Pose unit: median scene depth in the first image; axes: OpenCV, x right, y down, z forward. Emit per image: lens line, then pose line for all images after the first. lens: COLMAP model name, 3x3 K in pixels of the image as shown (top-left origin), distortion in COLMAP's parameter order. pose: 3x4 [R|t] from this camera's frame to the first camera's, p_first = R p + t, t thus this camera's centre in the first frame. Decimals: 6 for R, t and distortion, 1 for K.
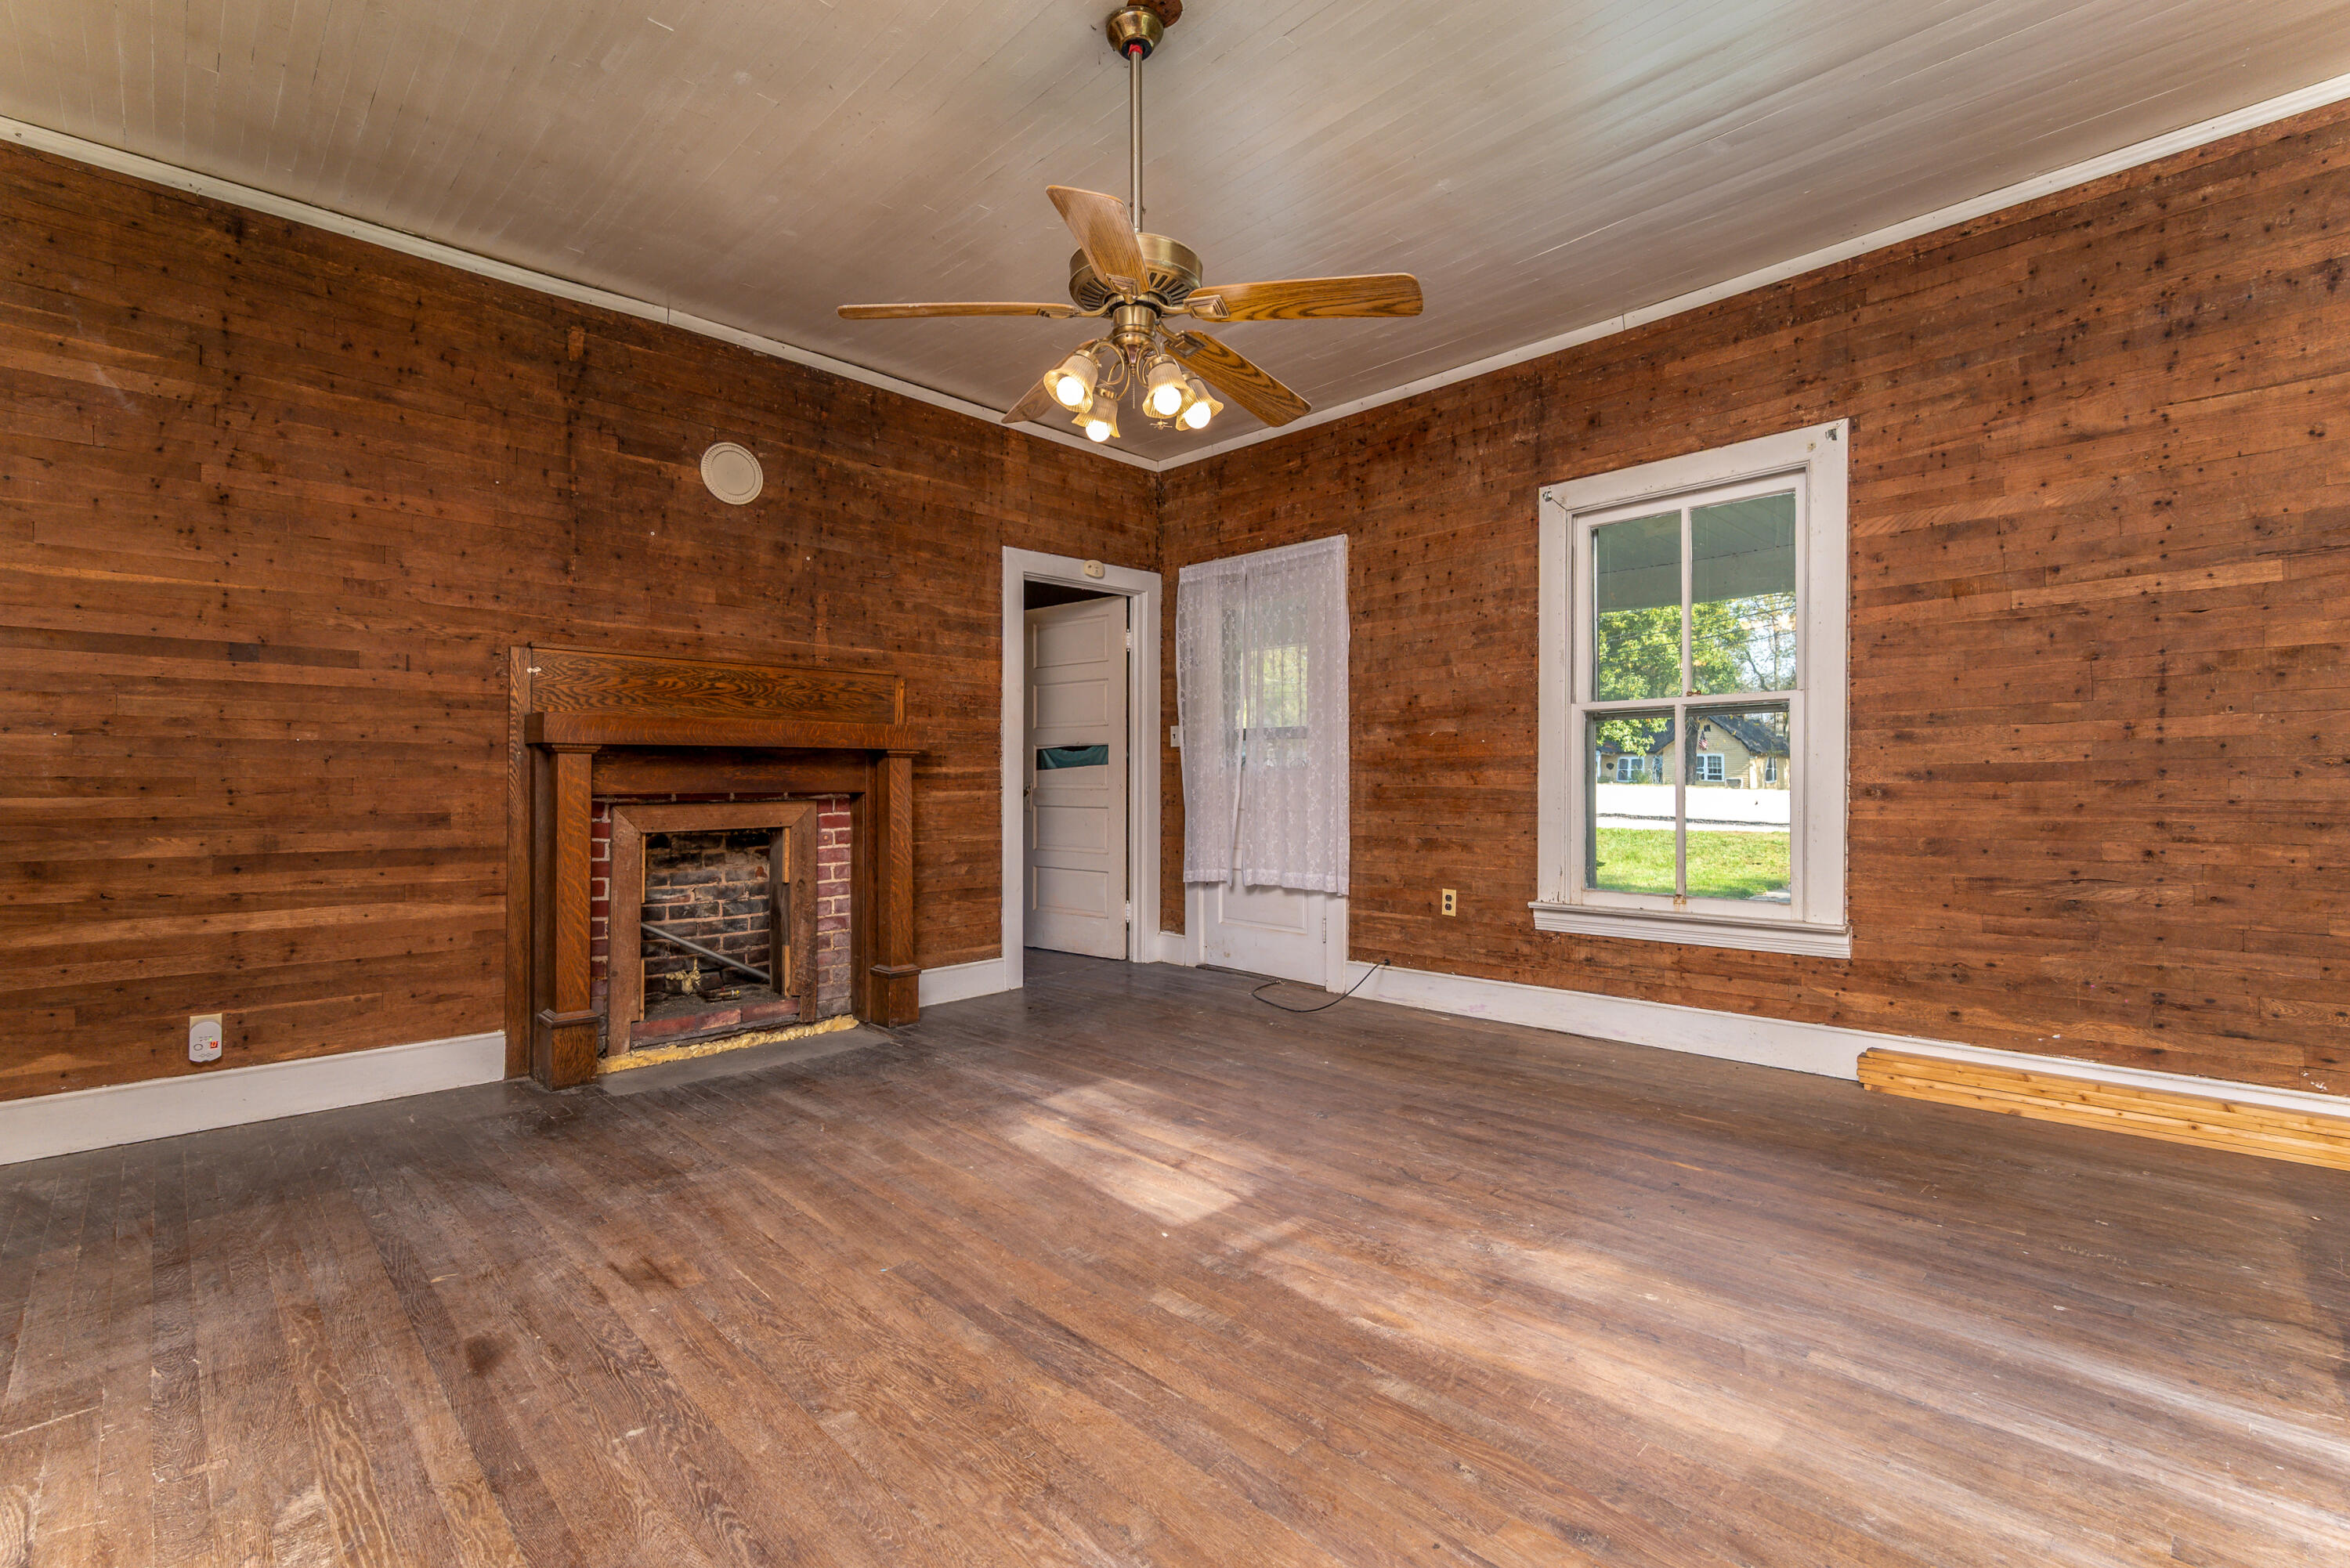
lens RADIAL K [[990.7, 0, 1250.3], [0, 990.7, 787.2], [0, 0, 1]] dist [-0.001868, -0.000412]
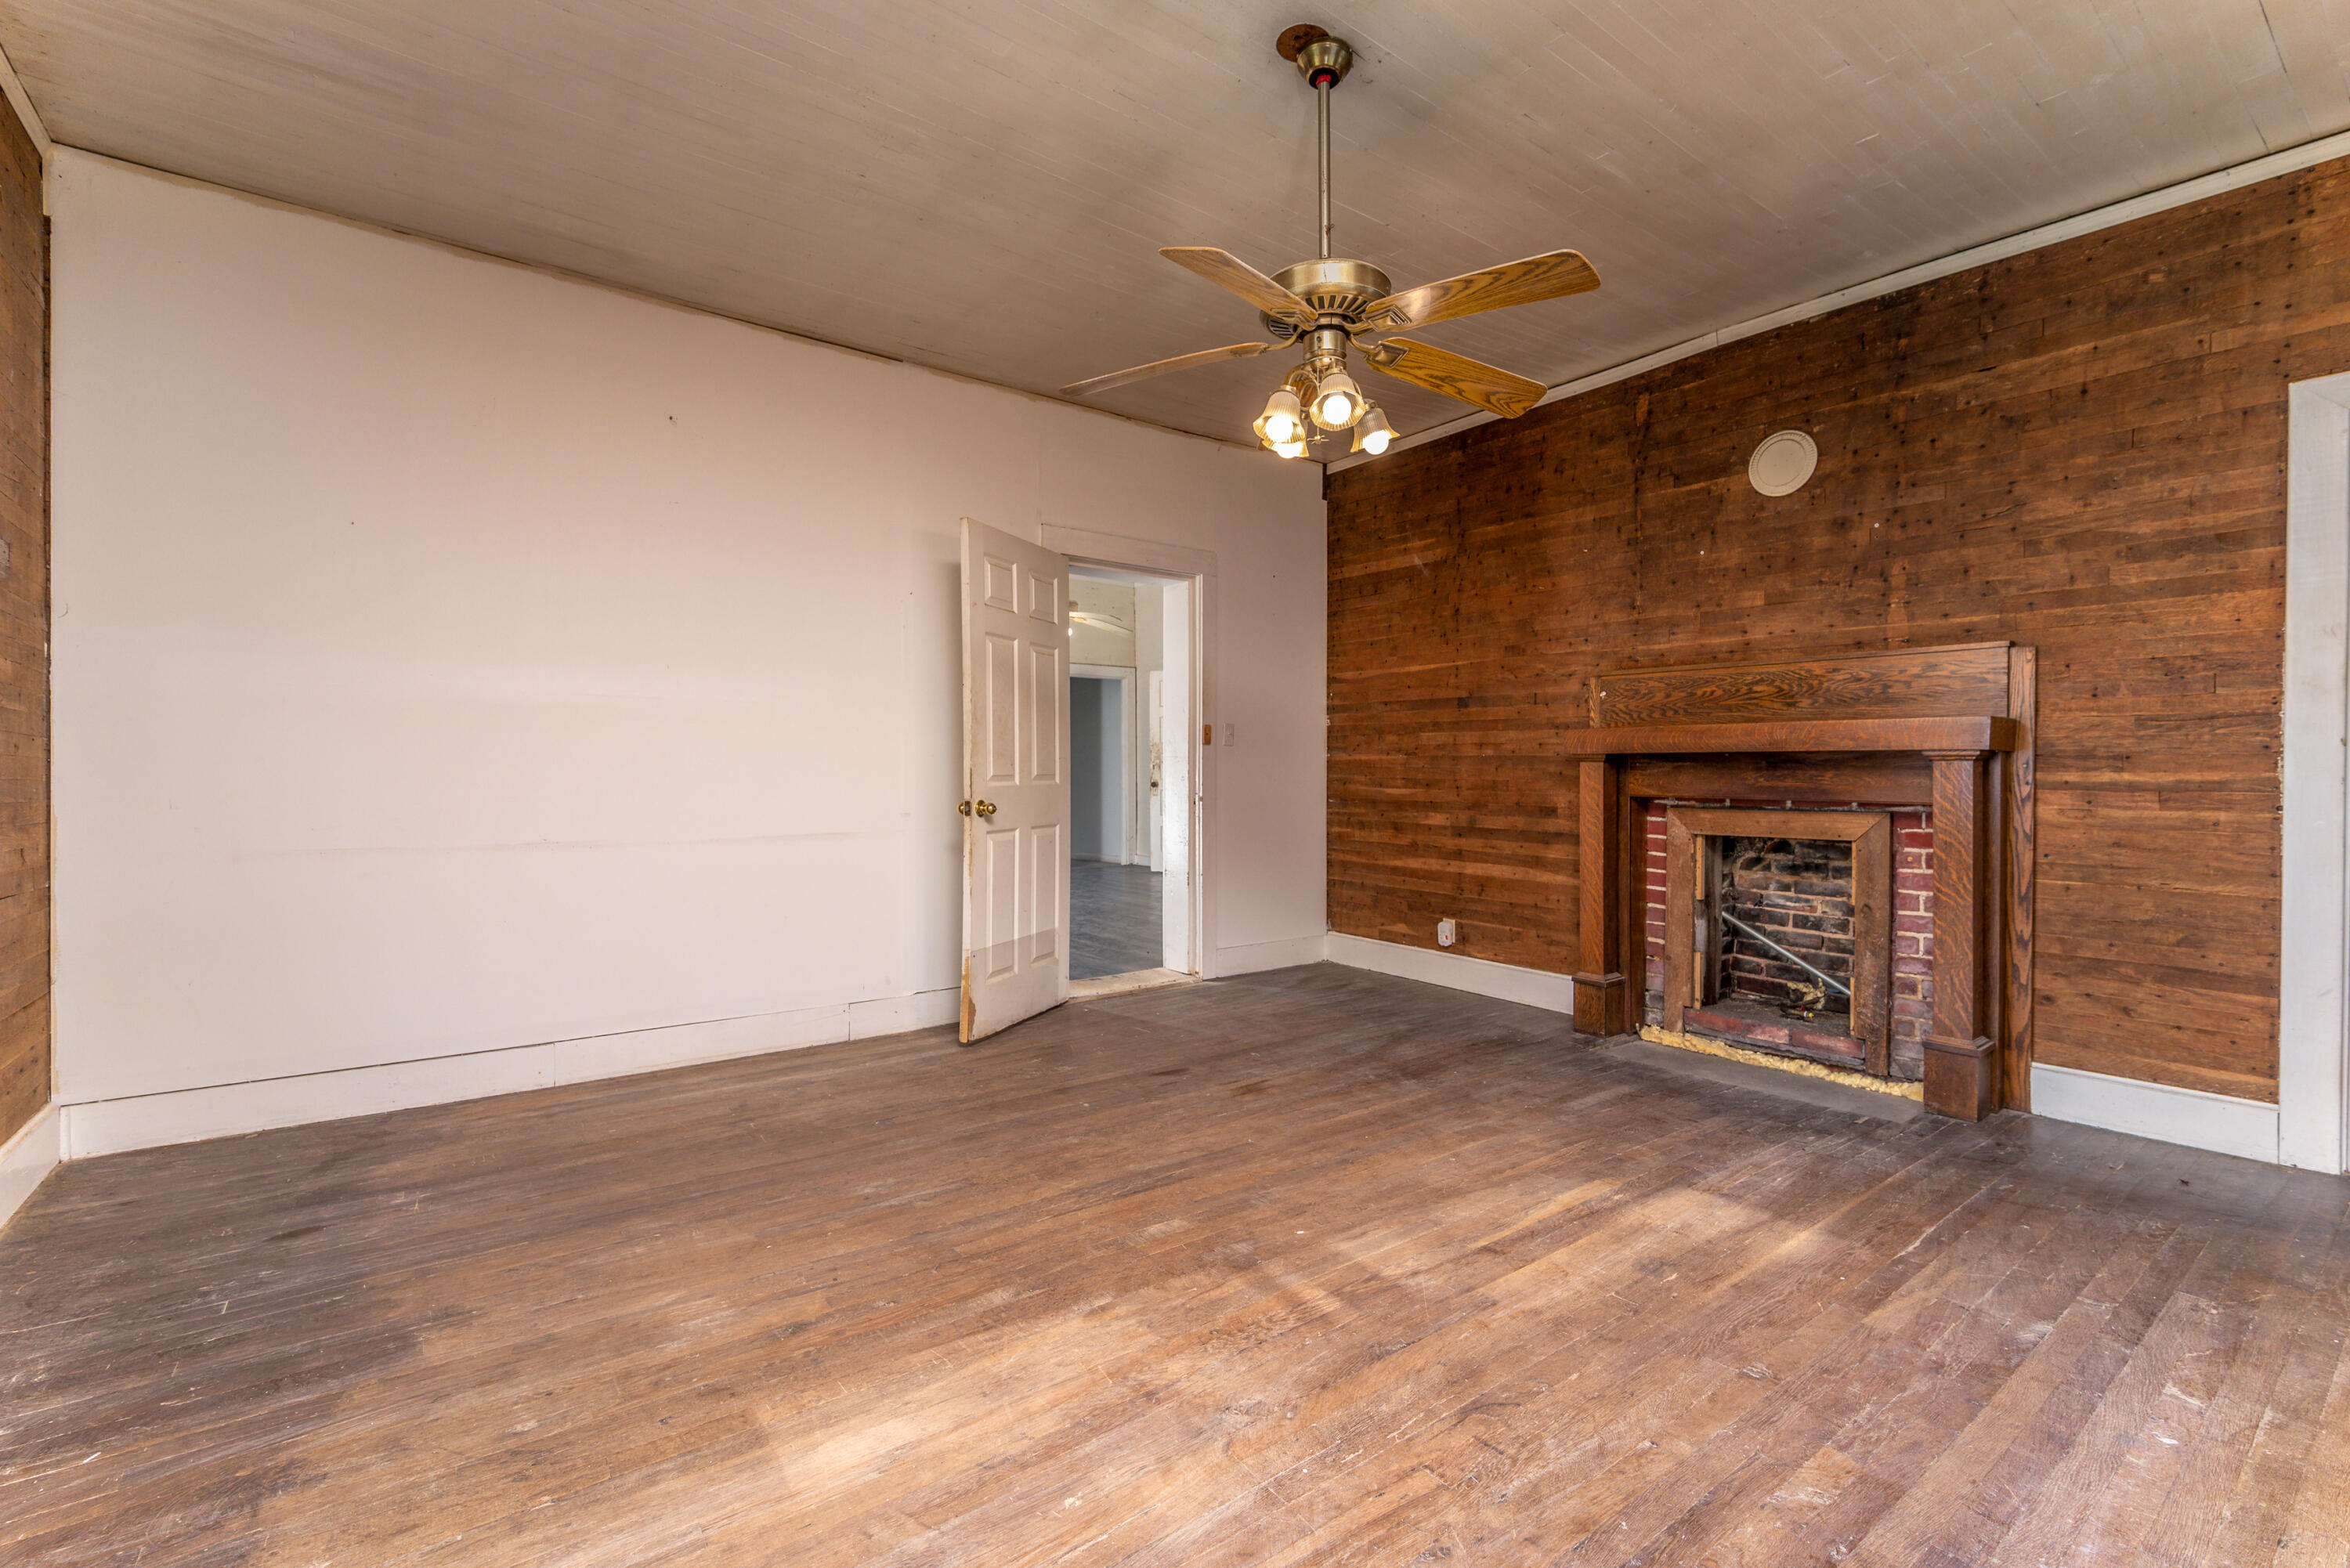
lens RADIAL K [[1051.1, 0, 1169.6], [0, 1051.1, 793.0], [0, 0, 1]] dist [0.000134, -0.000007]
pose [[-0.161715, 0.022711, -0.986576, 0.689578], [-0.015642, 0.999551, 0.025574, -0.021204], [0.986714, 0.019568, -0.161287, 0.709196]]
